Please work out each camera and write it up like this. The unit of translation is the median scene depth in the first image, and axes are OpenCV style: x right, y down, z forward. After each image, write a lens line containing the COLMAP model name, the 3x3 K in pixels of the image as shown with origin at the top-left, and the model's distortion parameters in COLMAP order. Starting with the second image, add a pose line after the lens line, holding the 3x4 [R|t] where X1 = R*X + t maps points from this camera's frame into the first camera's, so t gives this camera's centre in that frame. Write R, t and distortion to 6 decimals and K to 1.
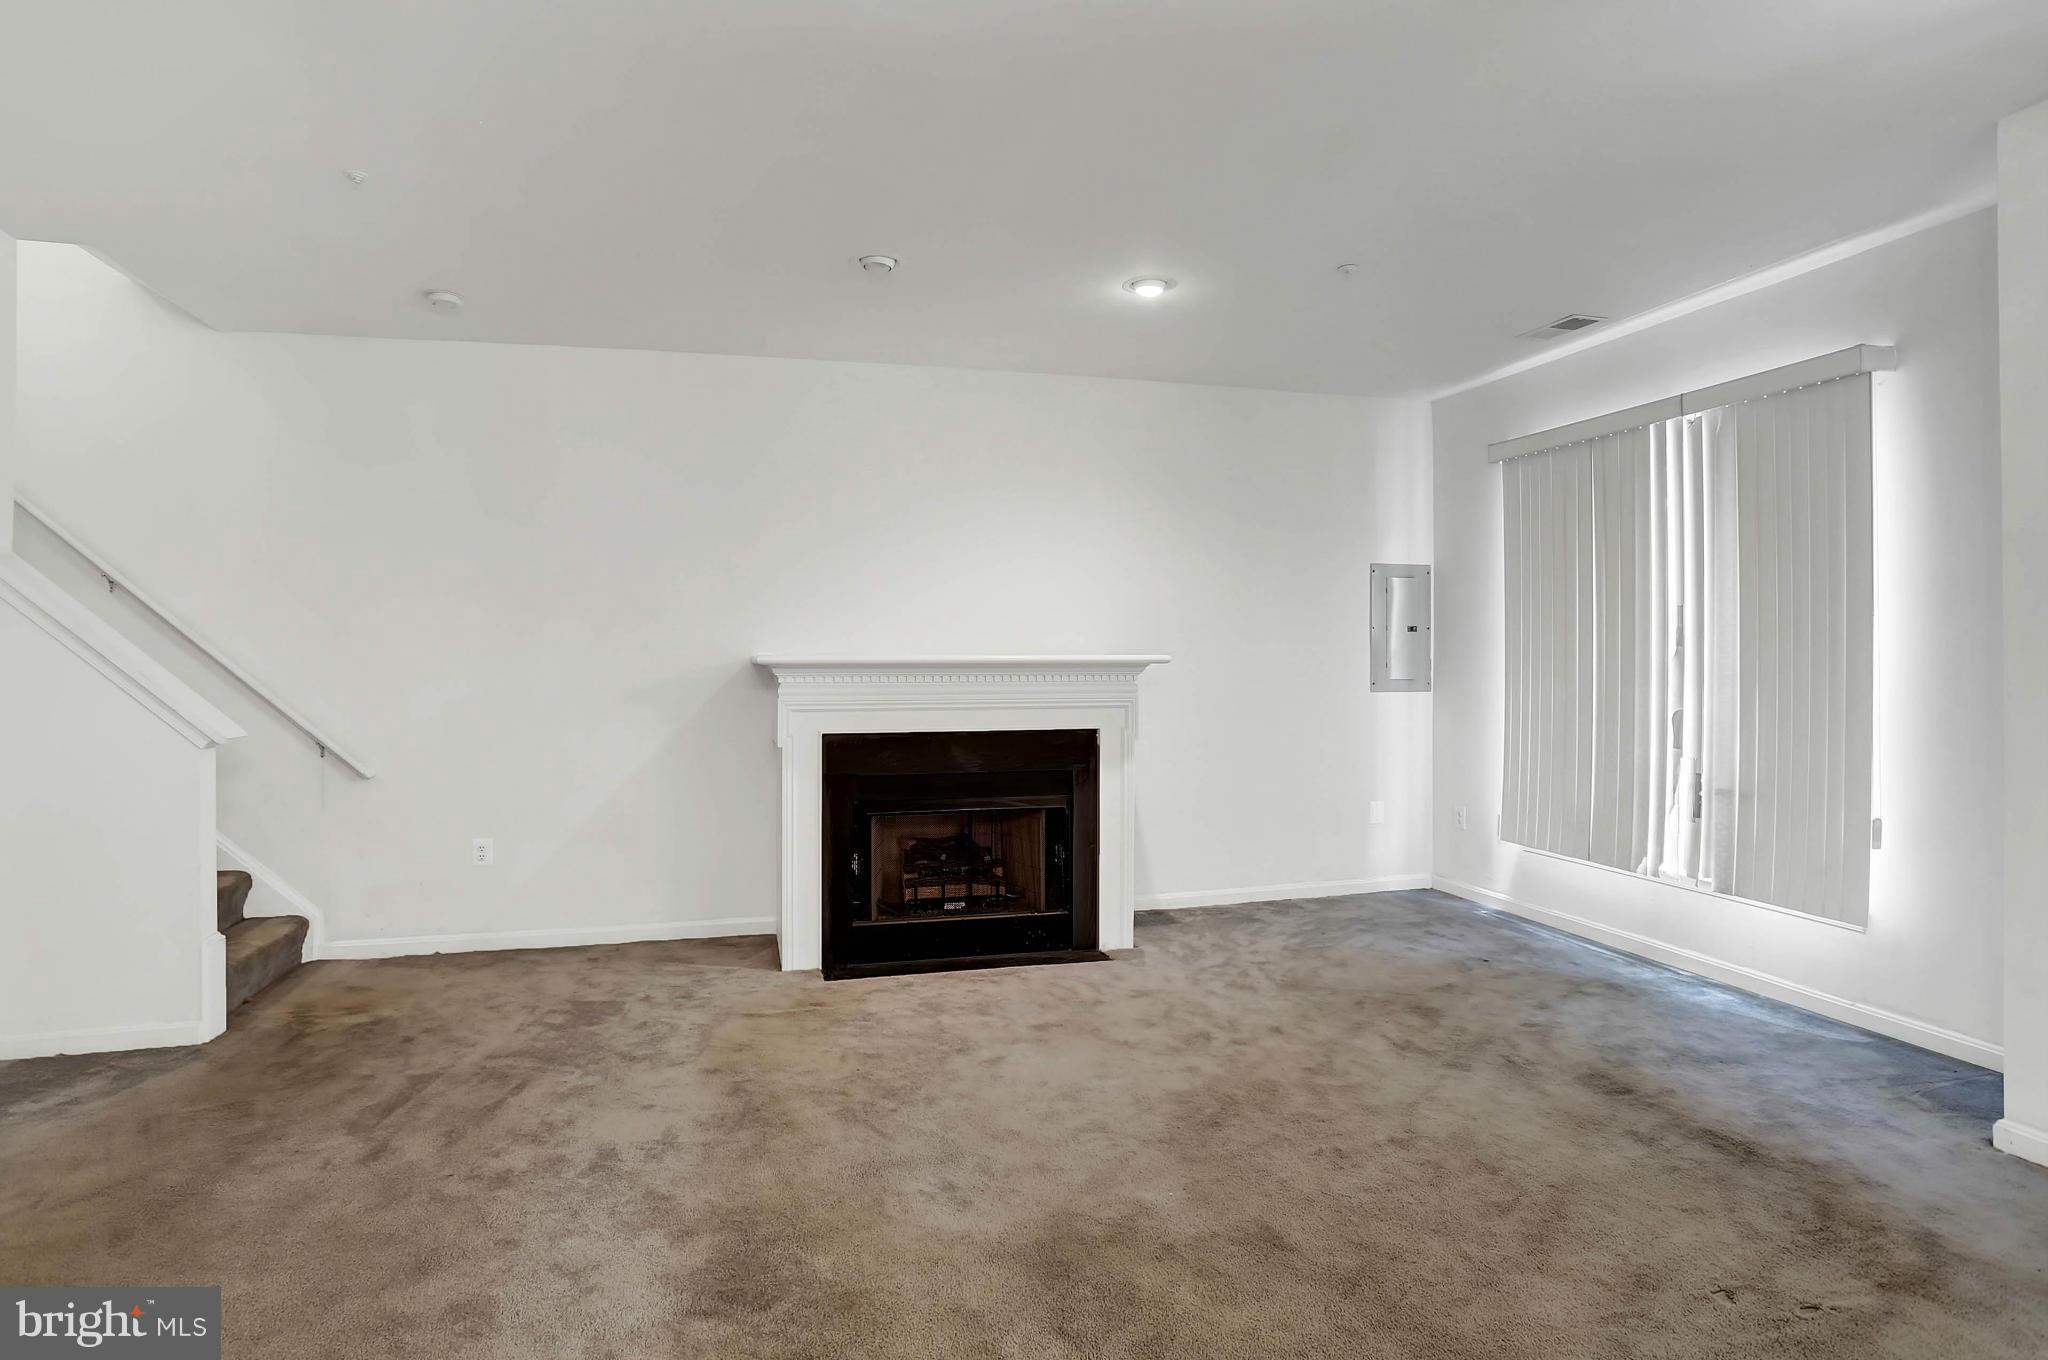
lens RADIAL K [[1043.7, 0, 946.3], [0, 1043.7, 668.0], [0, 0, 1]] dist [-0.046297, 0.009920]
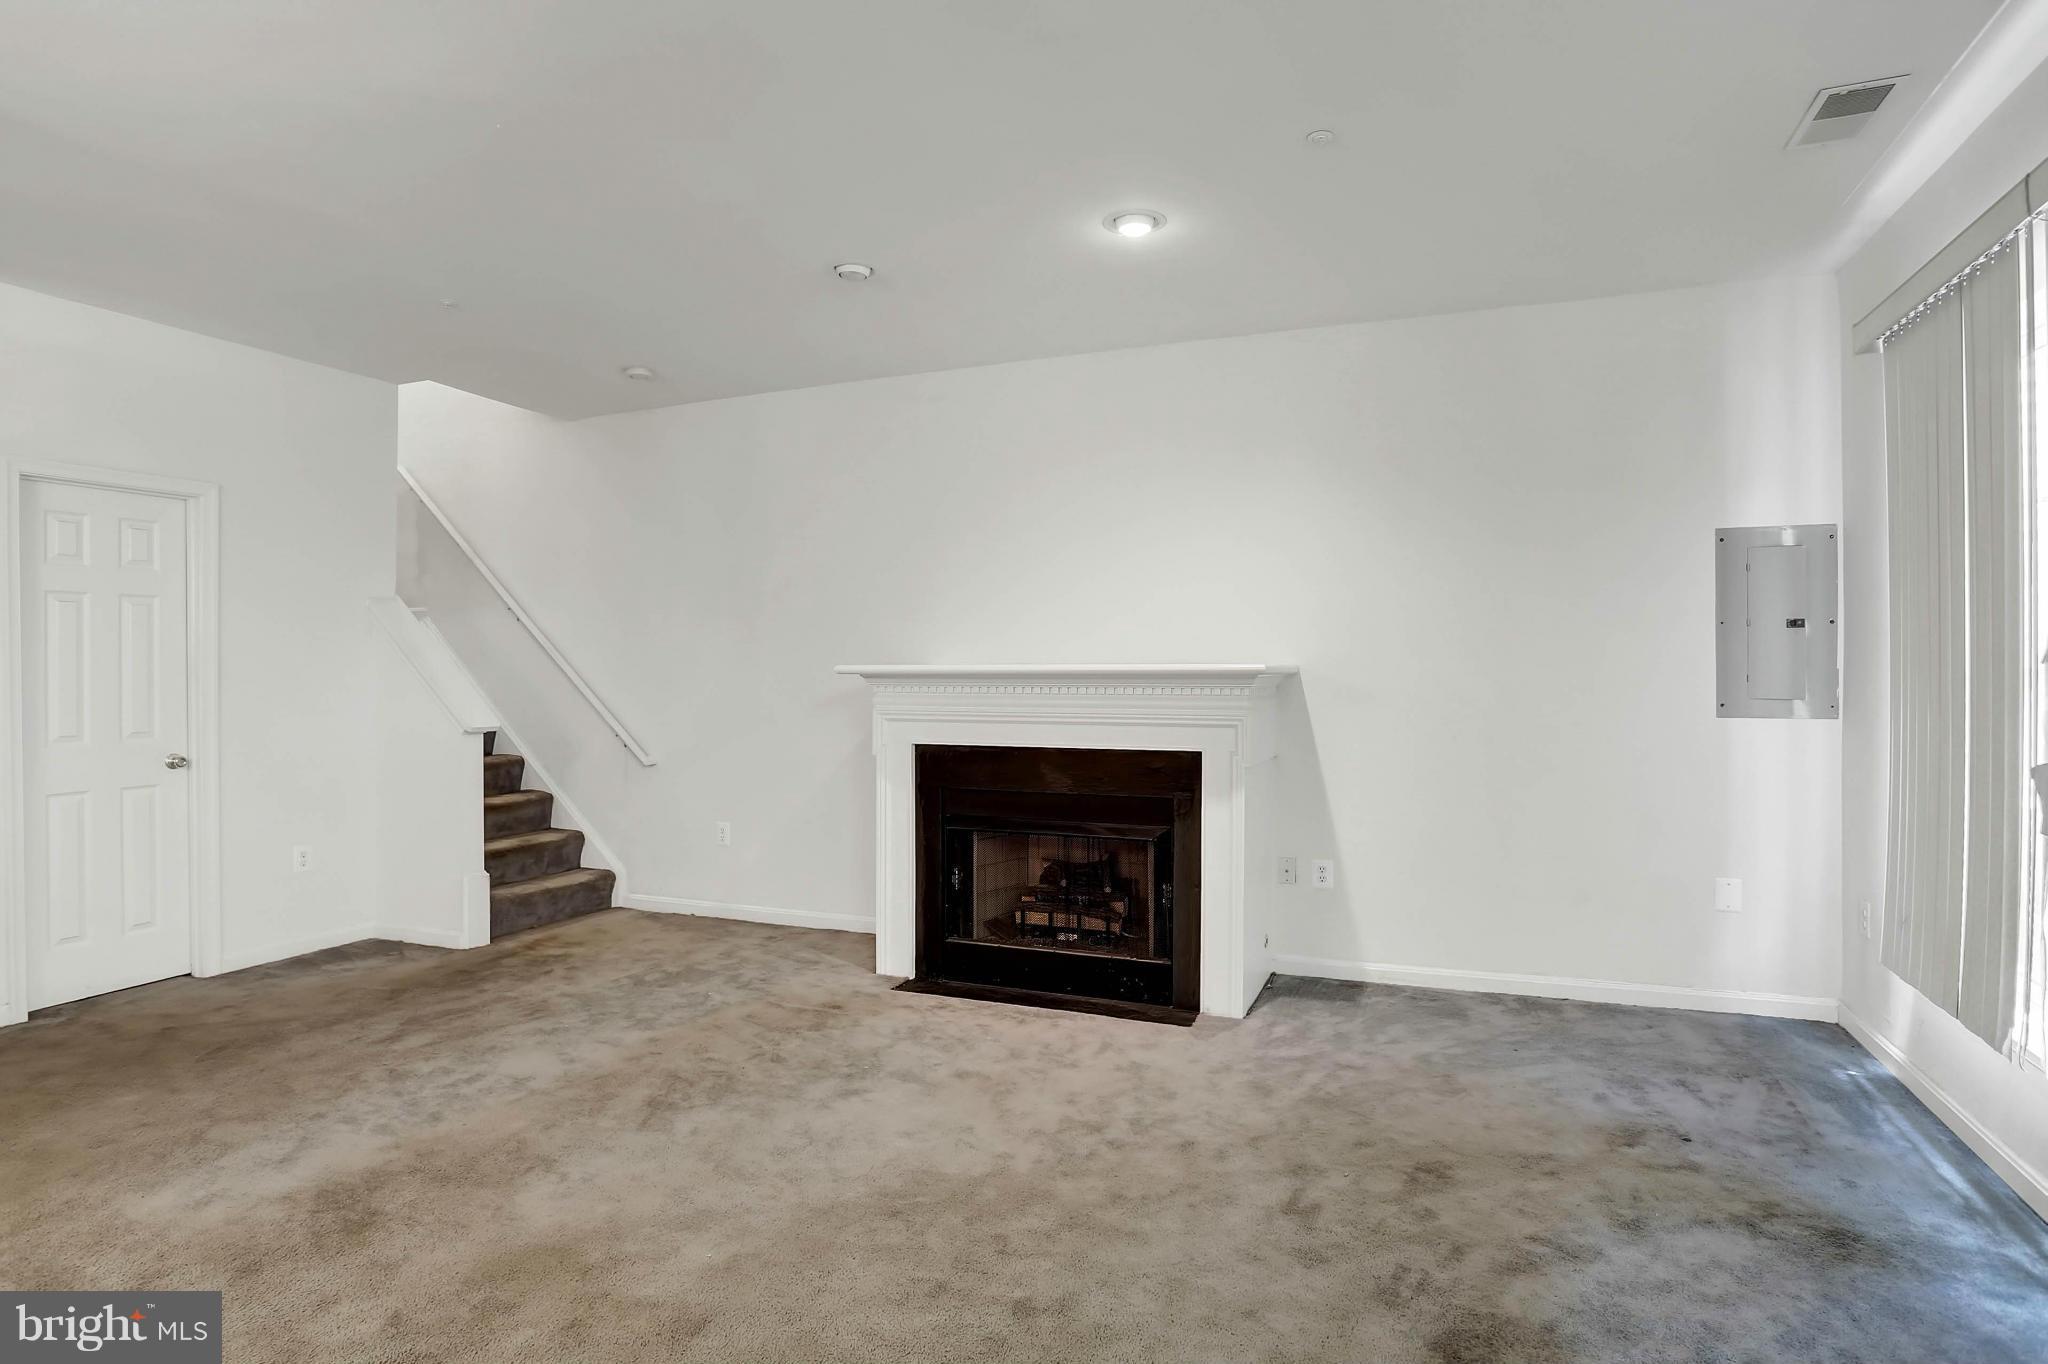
lens RADIAL K [[1043.7, 0, 1013.4], [0, 1043.7, 672.4], [0, 0, 1]] dist [-0.046297, 0.009920]
pose [[0.814395, -0.000762, -0.580310, 0.571625], [-0.004719, 0.999957, -0.007936, 0.001604], [0.580291, 0.009201, 0.814357, 0.248428]]
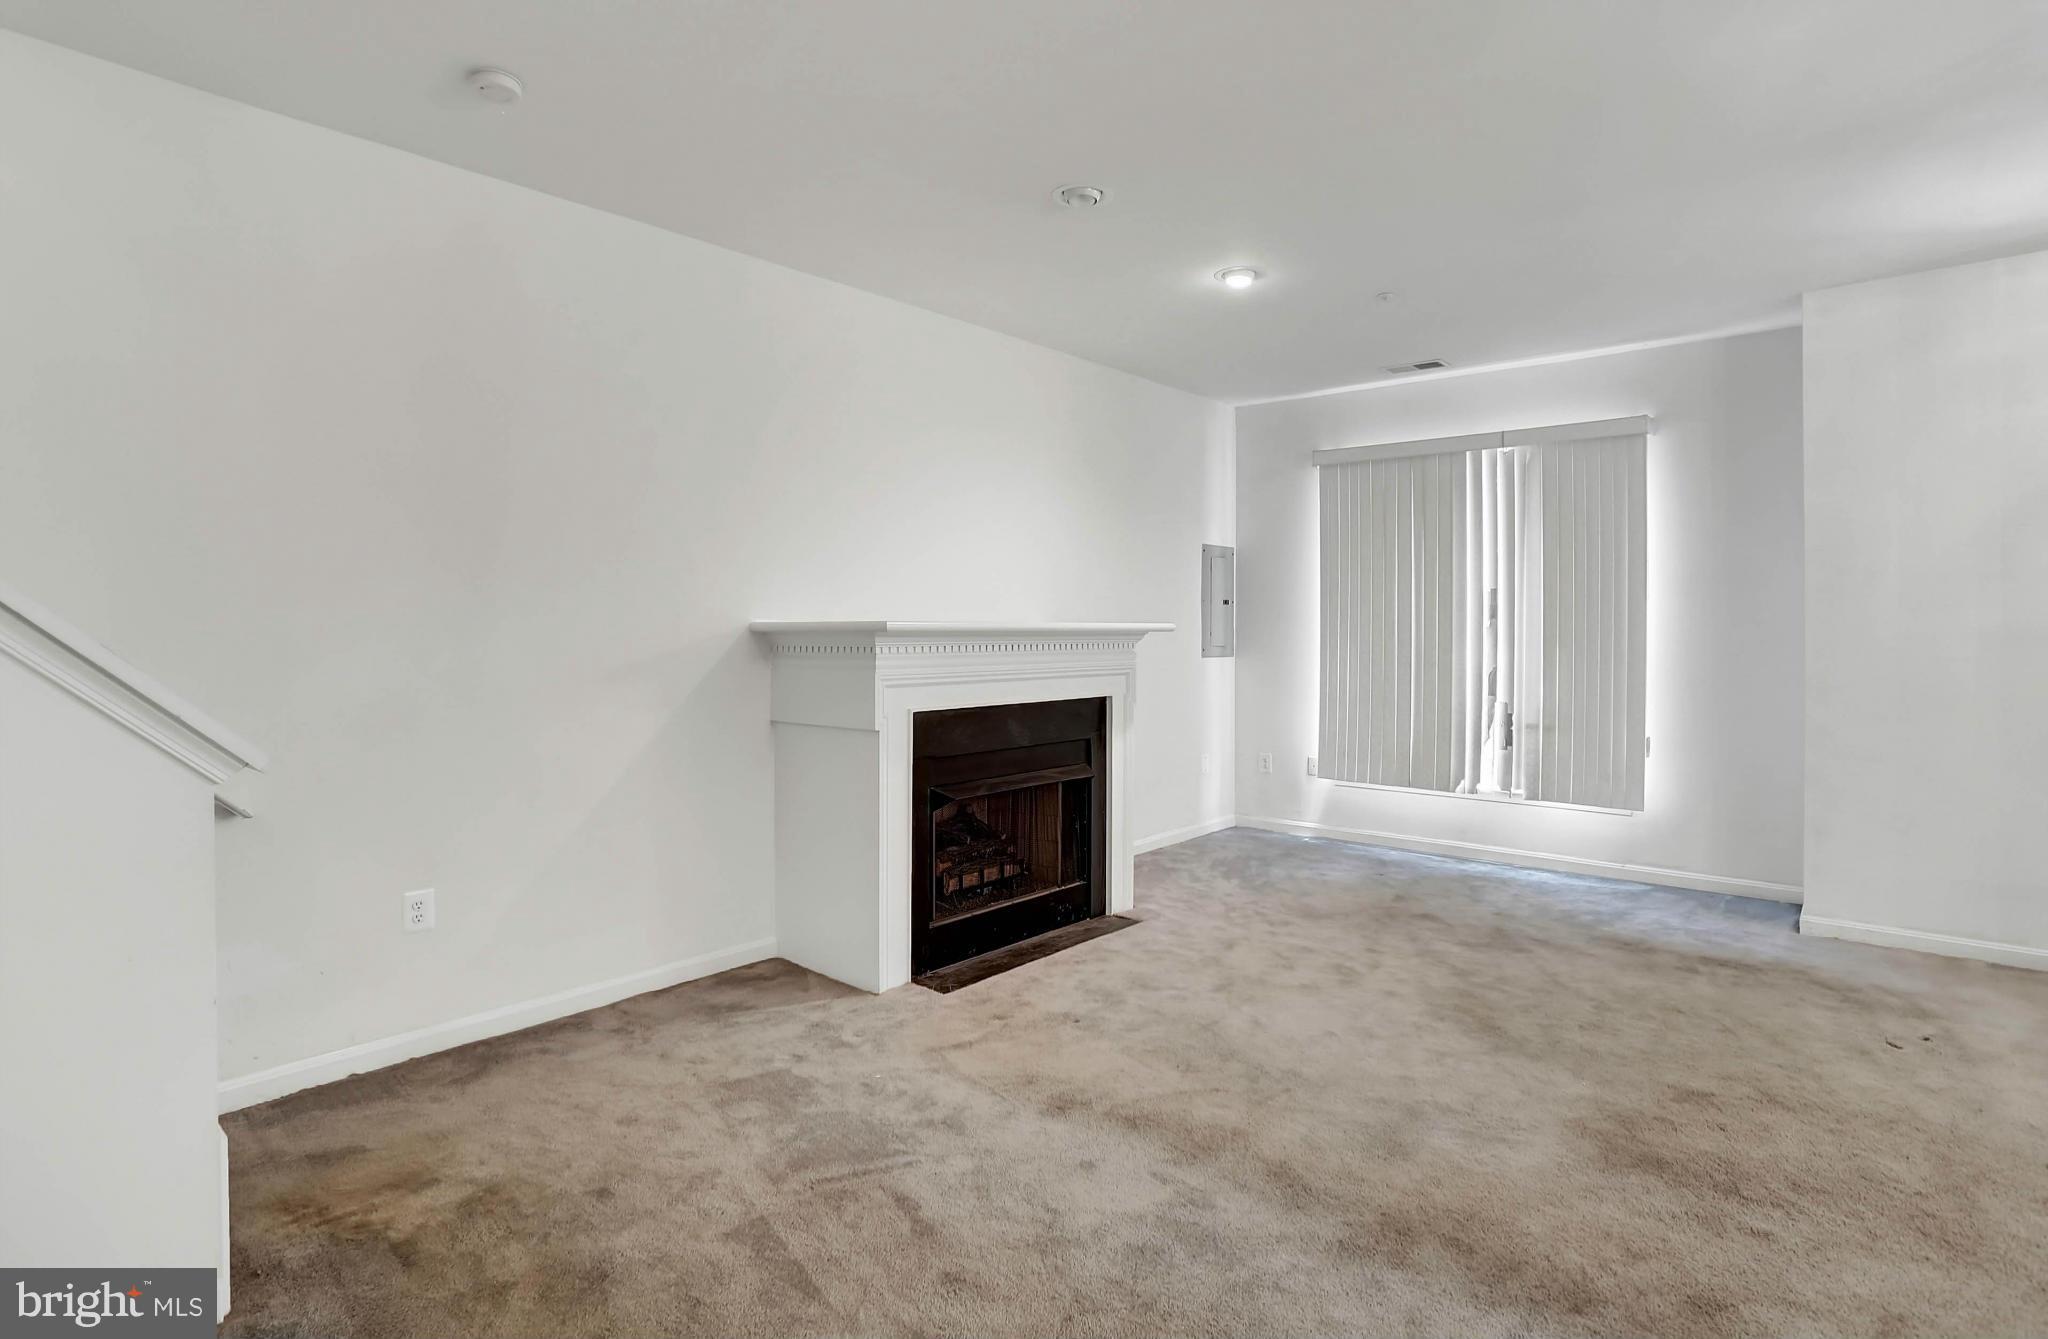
lens RADIAL K [[1046.4, 0, 1002.8], [0, 1046.4, 655.1], [0, 0, 1]] dist [-0.040942, 0.002716]
pose [[0.812372, -0.009750, 0.583058, -0.590858], [0.000817, 0.999878, 0.015582, 0.003159], [-0.583139, -0.012182, 0.812281, 0.266151]]
